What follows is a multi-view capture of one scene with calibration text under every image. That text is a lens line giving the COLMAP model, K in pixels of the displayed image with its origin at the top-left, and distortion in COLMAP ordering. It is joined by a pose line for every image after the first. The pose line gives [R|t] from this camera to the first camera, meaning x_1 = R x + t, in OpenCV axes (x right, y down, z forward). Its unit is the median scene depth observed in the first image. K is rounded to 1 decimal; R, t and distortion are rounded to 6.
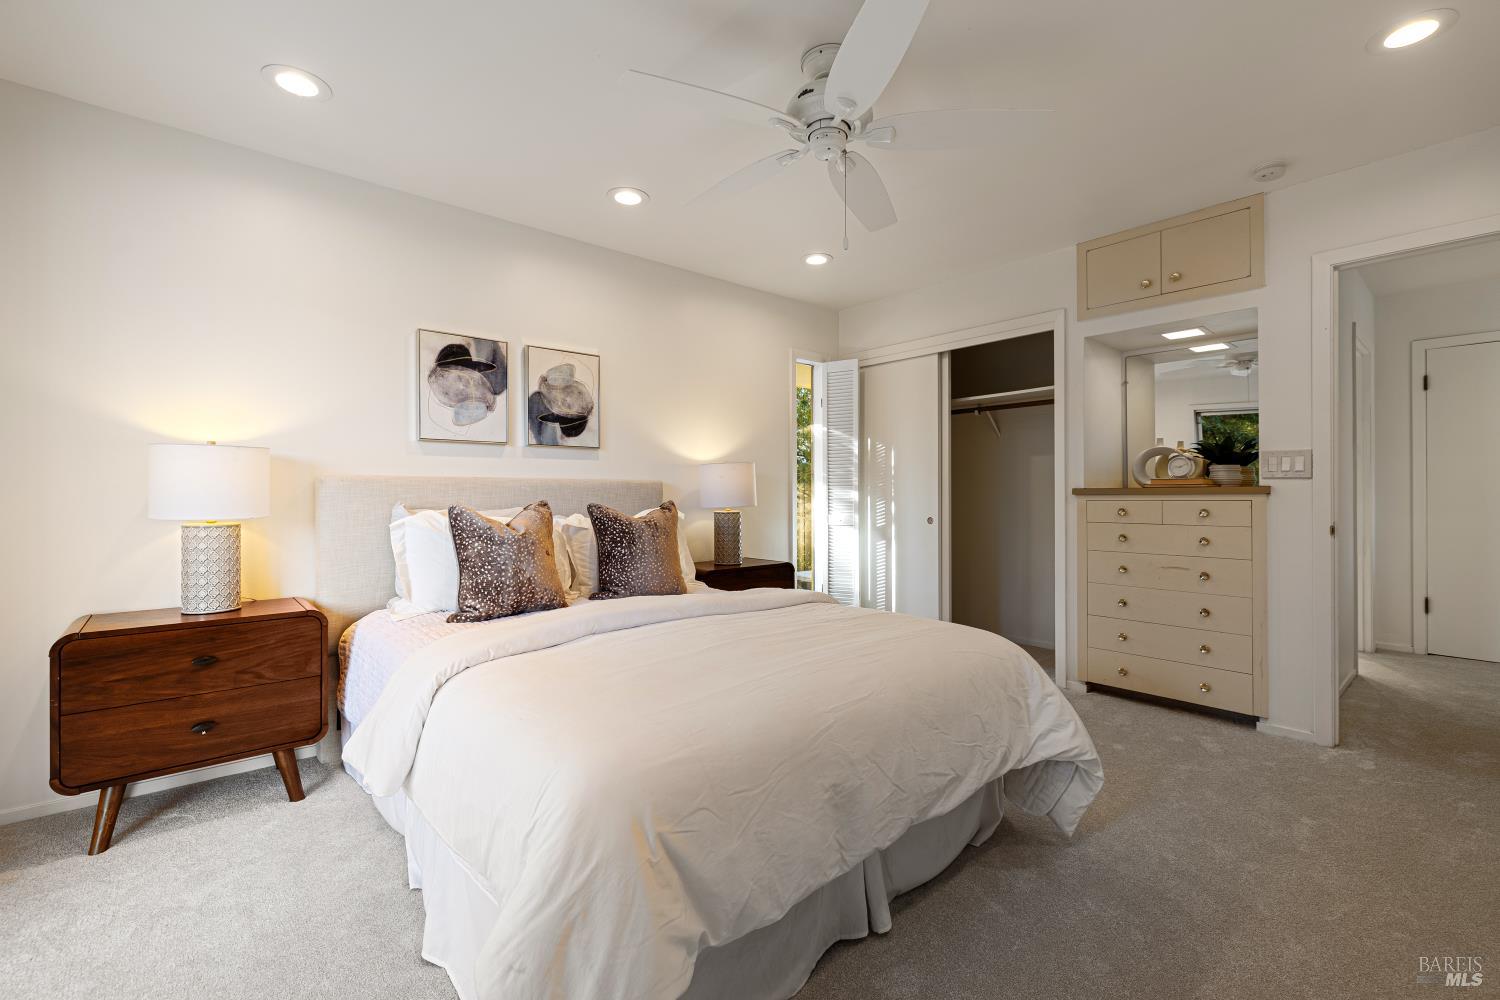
lens RADIAL K [[655.4, 0, 750.8], [0, 655.4, 493.2], [0, 0, 1]] dist [-0.001044, 0.000017]
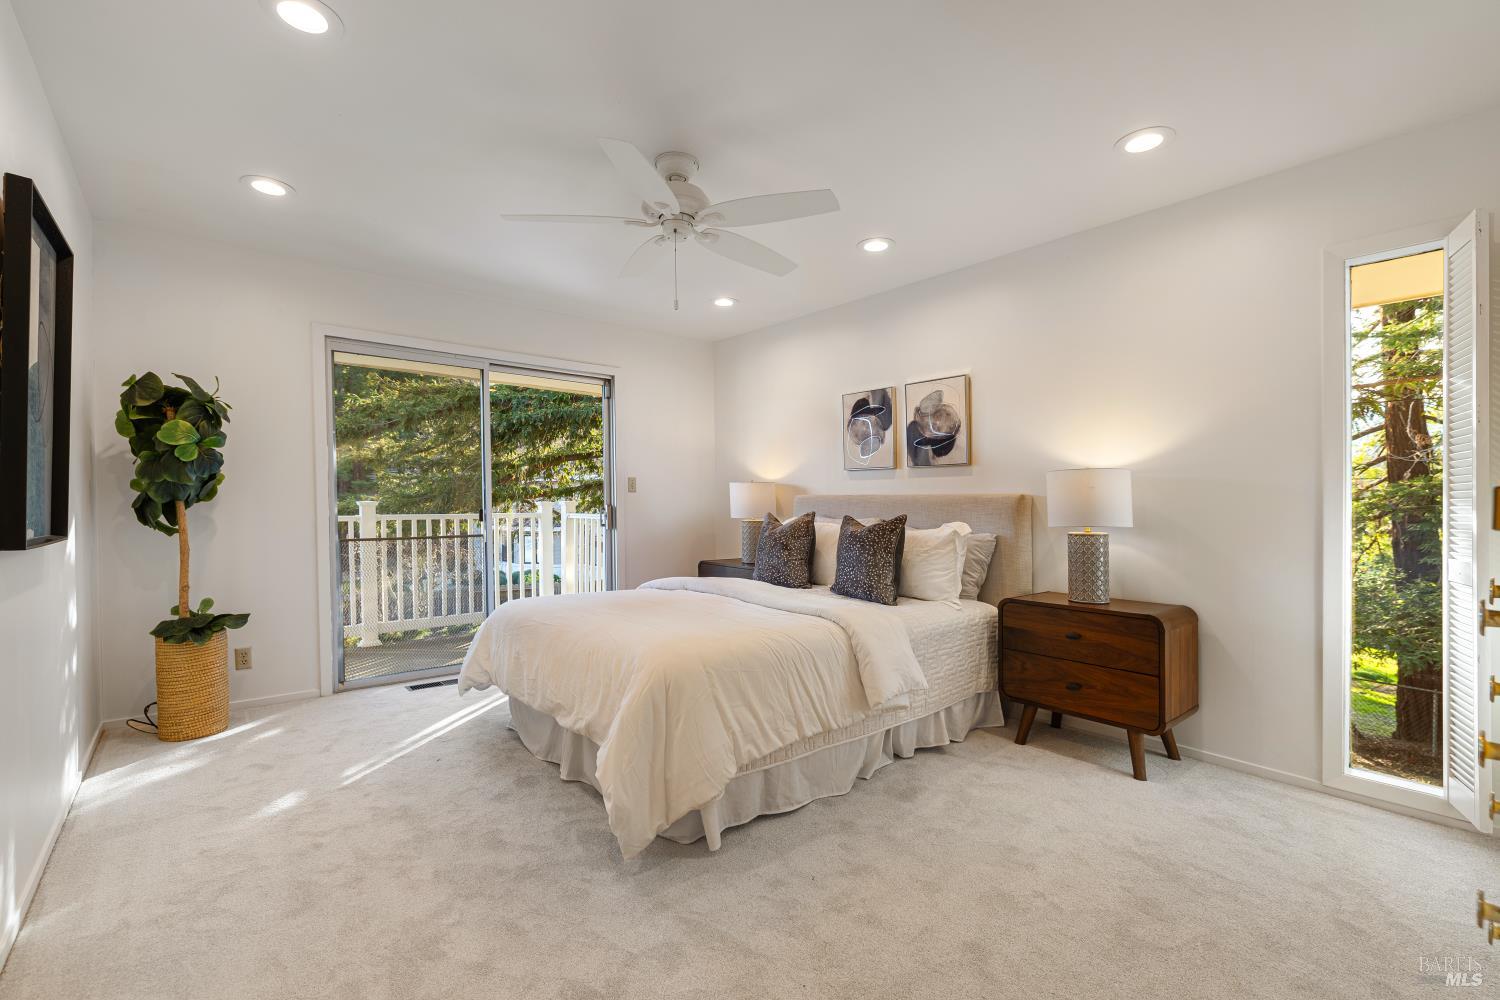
lens RADIAL K [[655.4, 0, 753.6], [0, 655.4, 504.5], [0, 0, 1]] dist [-0.001044, 0.000017]
pose [[-0.022146, 0.009448, -0.999710, 0.865047], [-0.003404, 0.999949, 0.009526, -0.014862], [0.999749, 0.003614, -0.022113, 0.737887]]
